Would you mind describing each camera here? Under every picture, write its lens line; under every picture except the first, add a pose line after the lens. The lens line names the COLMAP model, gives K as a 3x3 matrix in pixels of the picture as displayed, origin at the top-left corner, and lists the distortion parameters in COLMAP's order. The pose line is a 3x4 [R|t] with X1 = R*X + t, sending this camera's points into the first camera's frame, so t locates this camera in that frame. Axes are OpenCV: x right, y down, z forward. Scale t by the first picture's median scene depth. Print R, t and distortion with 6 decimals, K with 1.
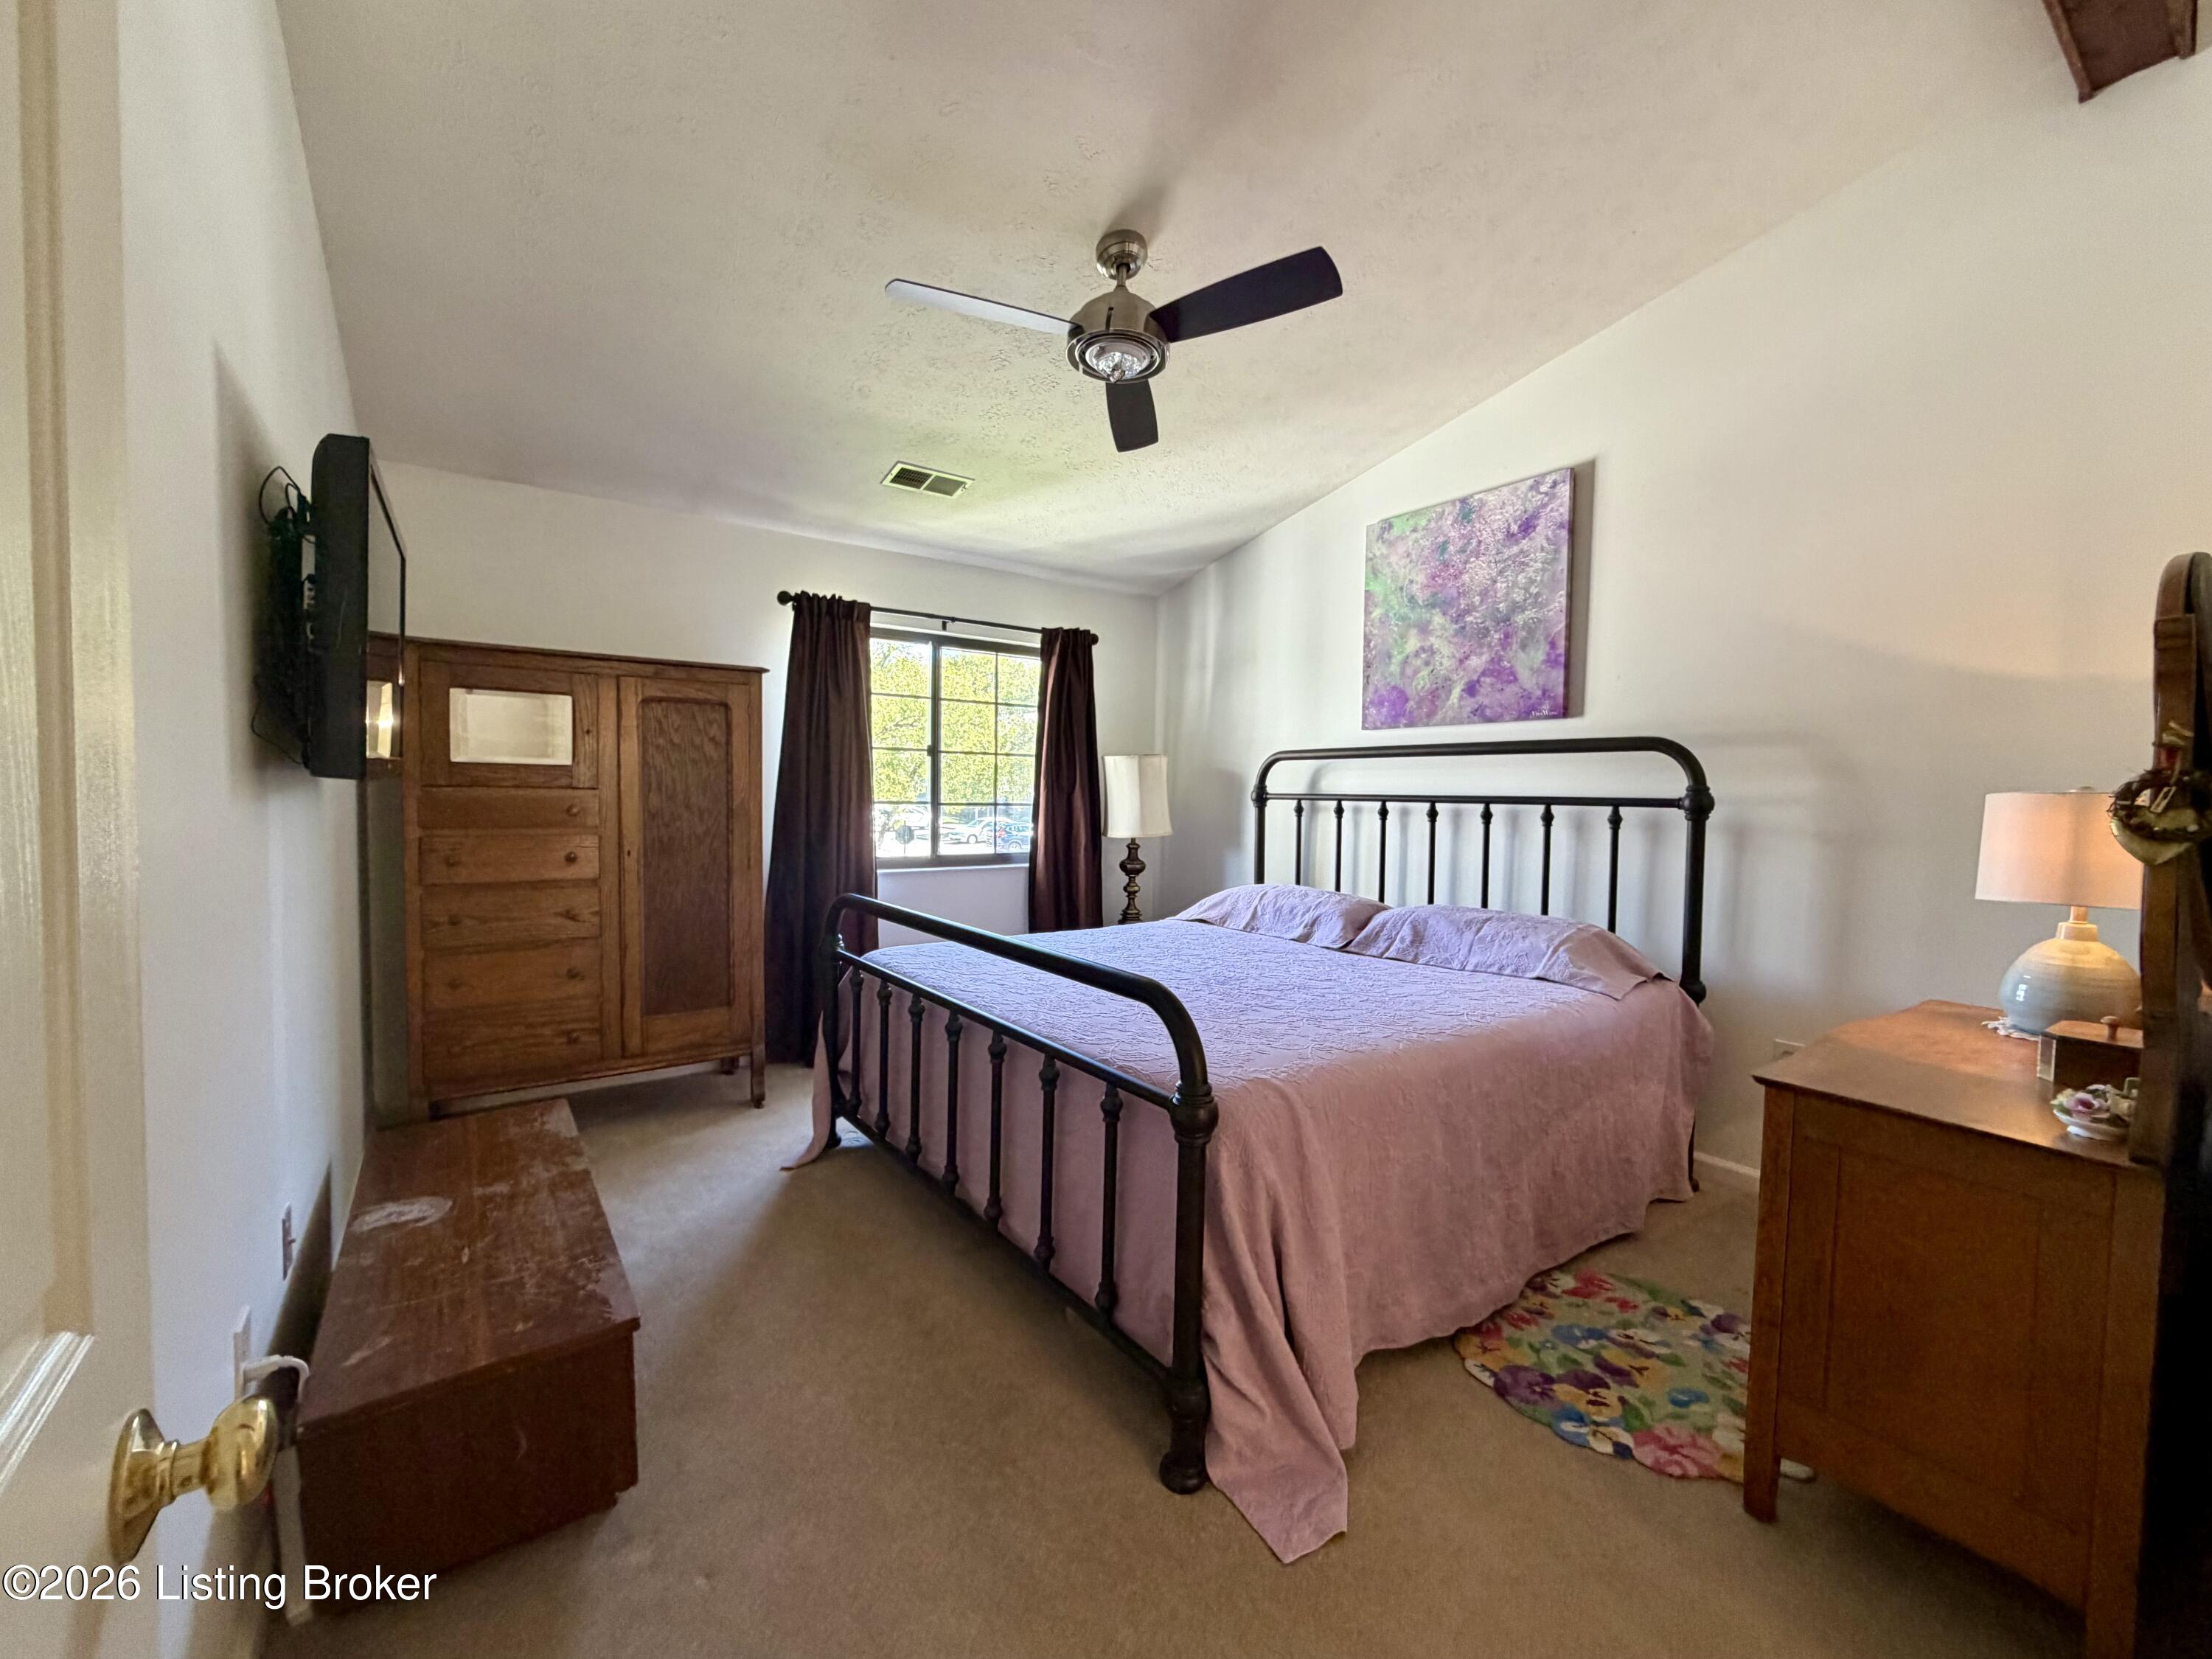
lens RADIAL K [[880.4, 0, 1110.8], [0, 880.4, 828.5], [0, 0, 1]] dist [0.001183, 0.000375]
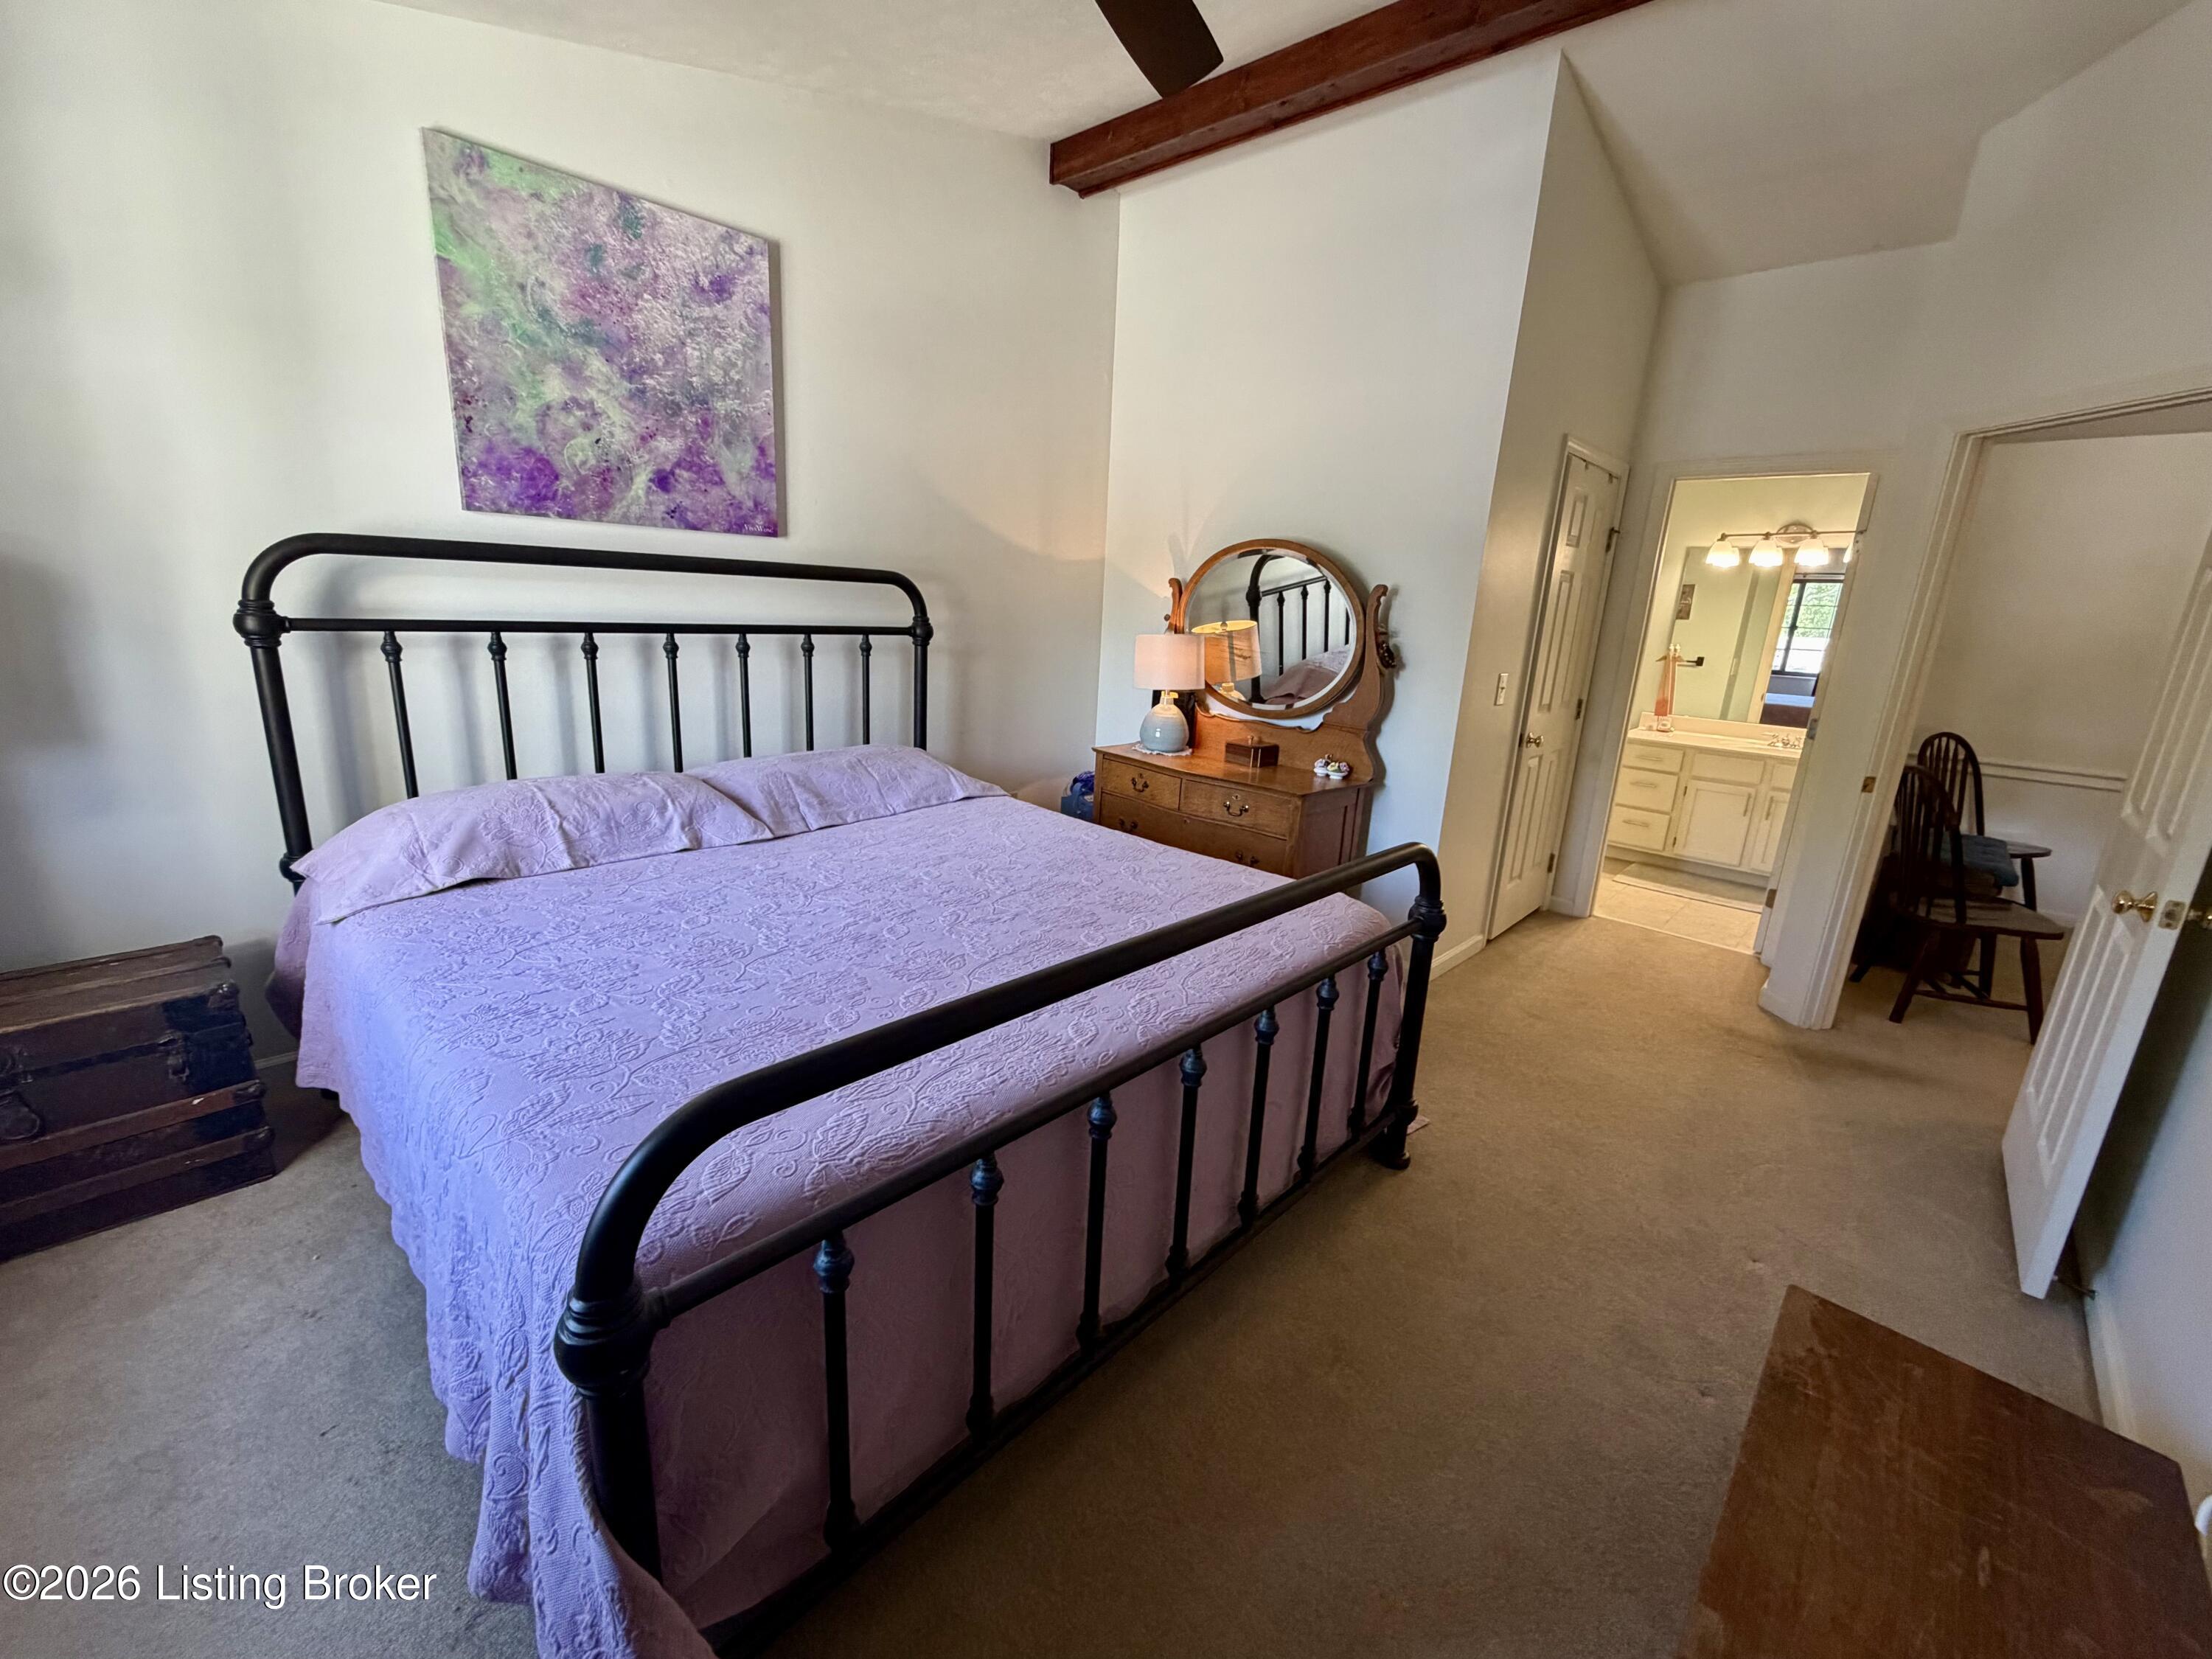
lens RADIAL K [[880.4, 0, 1122.2], [0, 880.4, 820.4], [0, 0, 1]] dist [0.001183, 0.000375]
pose [[-0.181705, -0.260567, 0.948203, -0.478718], [-0.006416, 0.964548, 0.263829, -0.077437], [-0.983332, 0.041856, -0.176935, 0.752096]]
